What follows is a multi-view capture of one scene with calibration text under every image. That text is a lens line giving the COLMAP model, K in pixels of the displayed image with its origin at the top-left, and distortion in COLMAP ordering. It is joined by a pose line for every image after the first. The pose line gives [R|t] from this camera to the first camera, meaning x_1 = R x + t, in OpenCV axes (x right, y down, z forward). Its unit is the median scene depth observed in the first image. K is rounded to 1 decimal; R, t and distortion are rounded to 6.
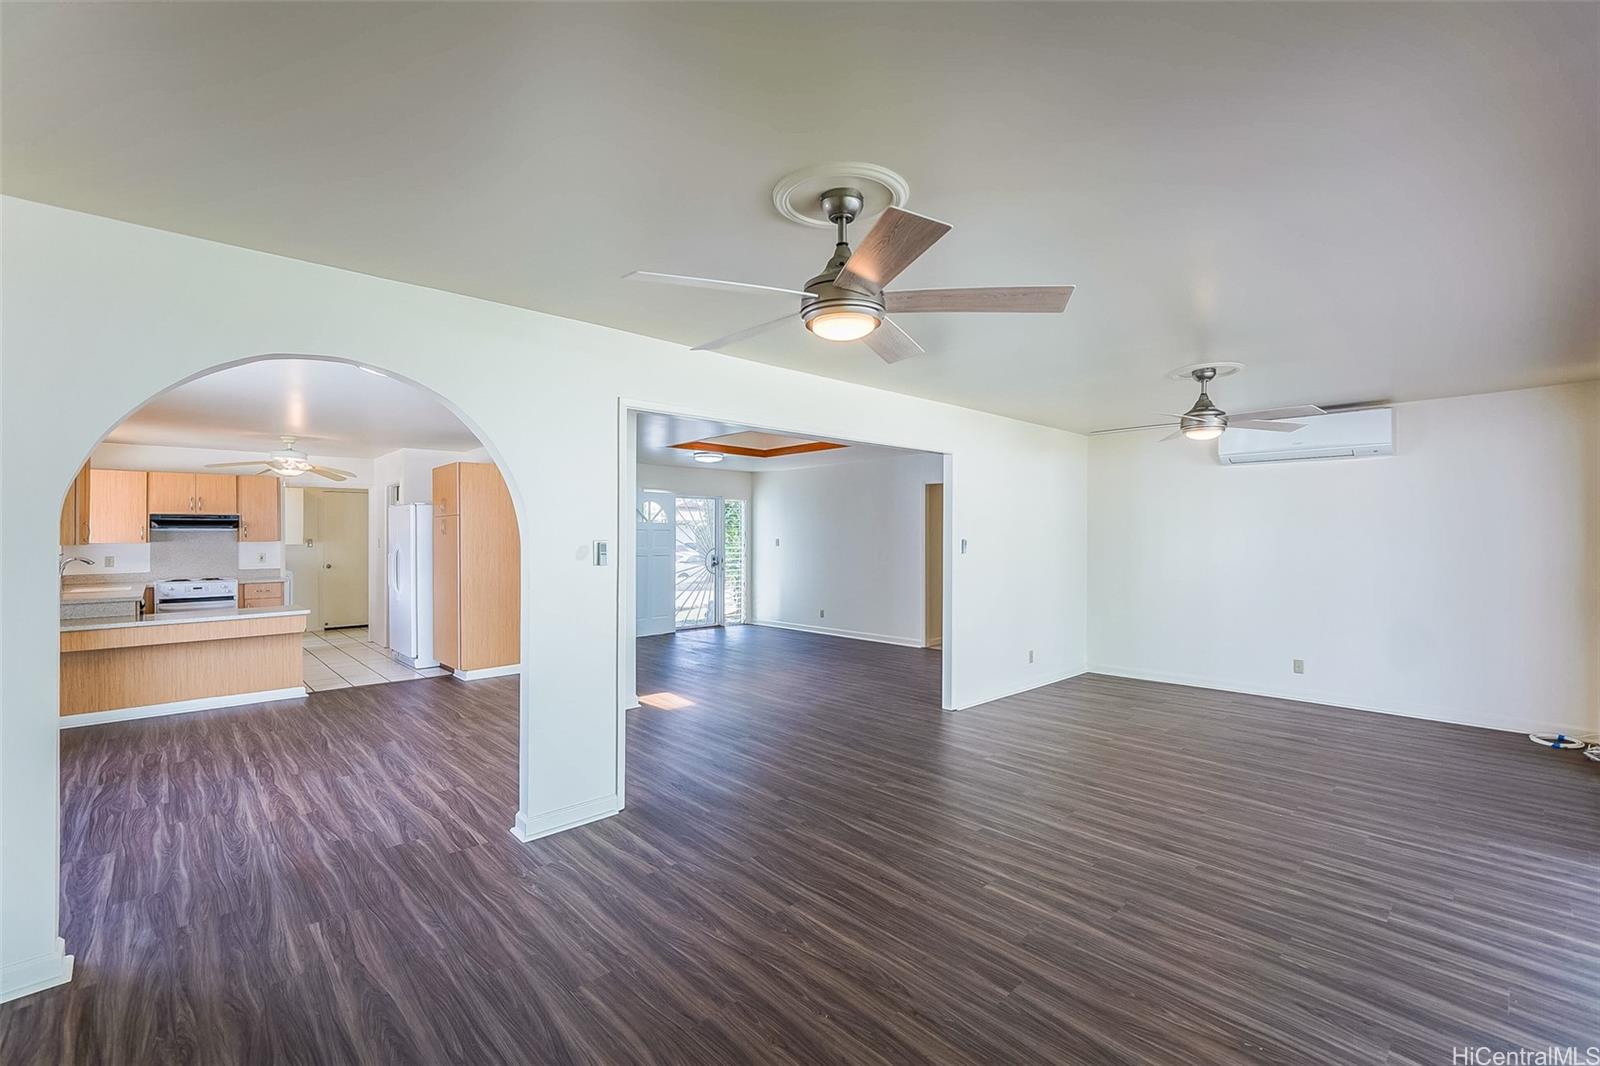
lens RADIAL K [[703.5, 0, 794.1], [0, 703.5, 526.9], [0, 0, 1]] dist [-0.003962, 0.000064]
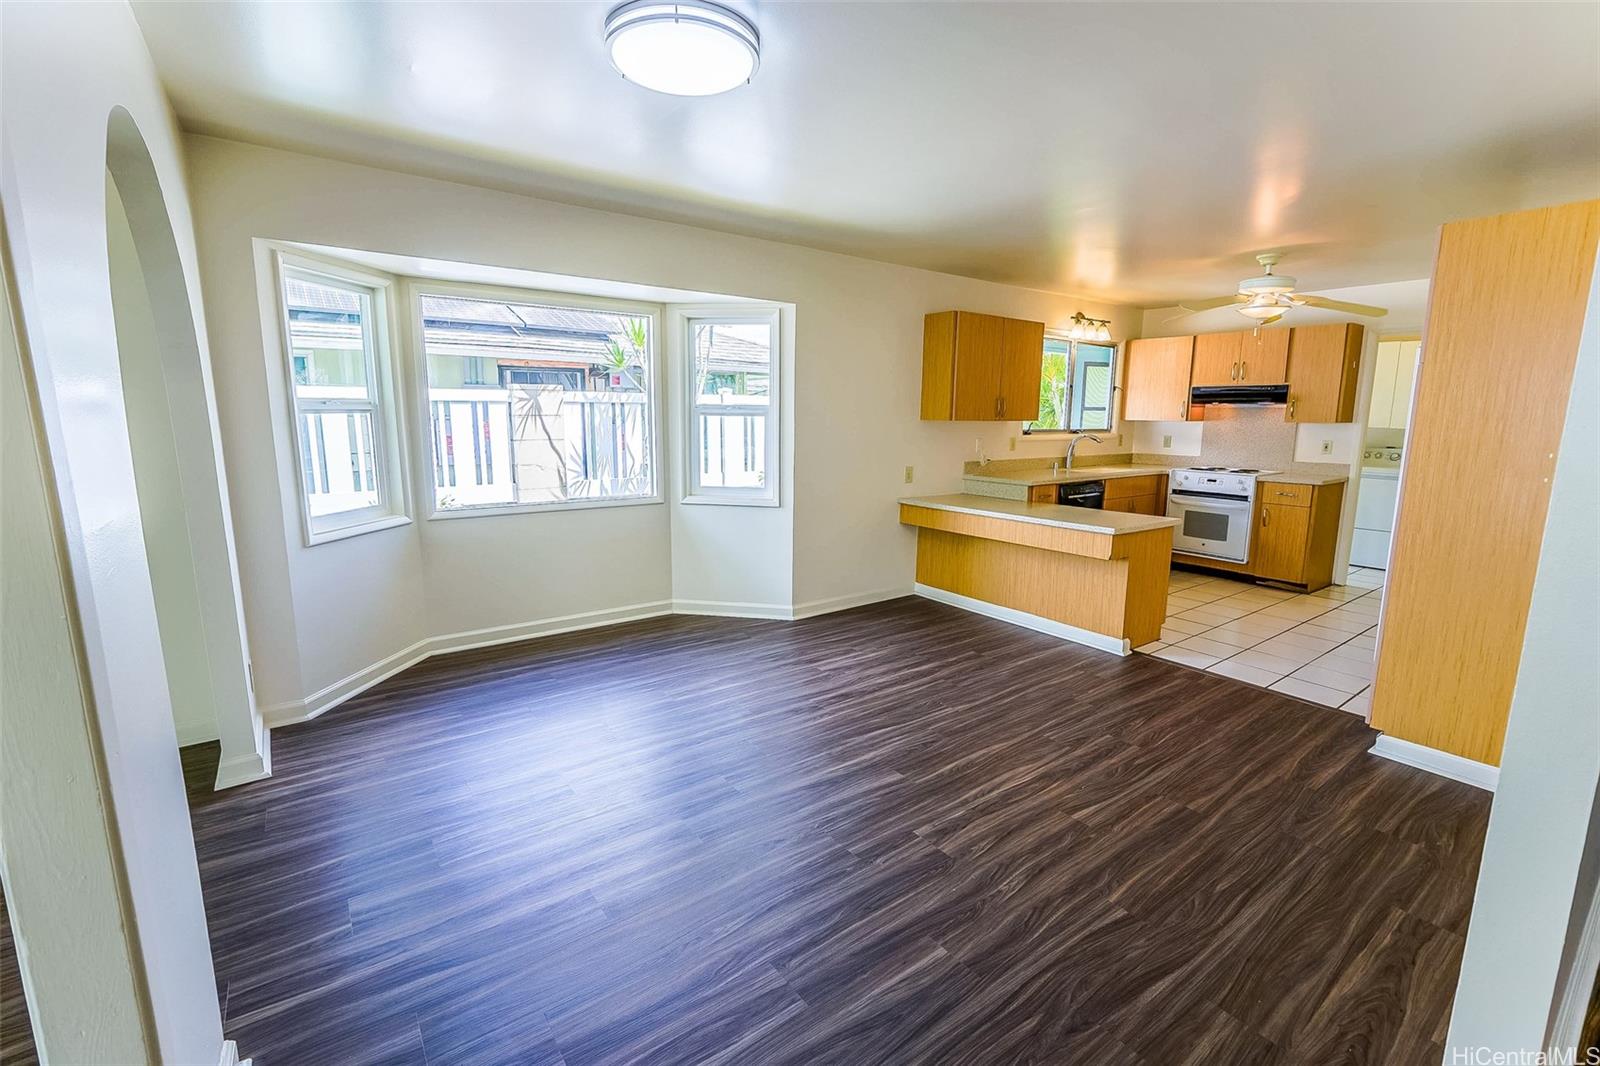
lens RADIAL K [[685.8, 0, 789.5], [0, 685.8, 530.0], [0, 0, 1]] dist [-0.018647, 0.000134]
pose [[-0.116246, 0.169340, -0.978678, -0.035544], [0.004483, 0.985438, 0.169977, 0.010149], [0.993210, 0.015371, -0.115312, 0.635050]]
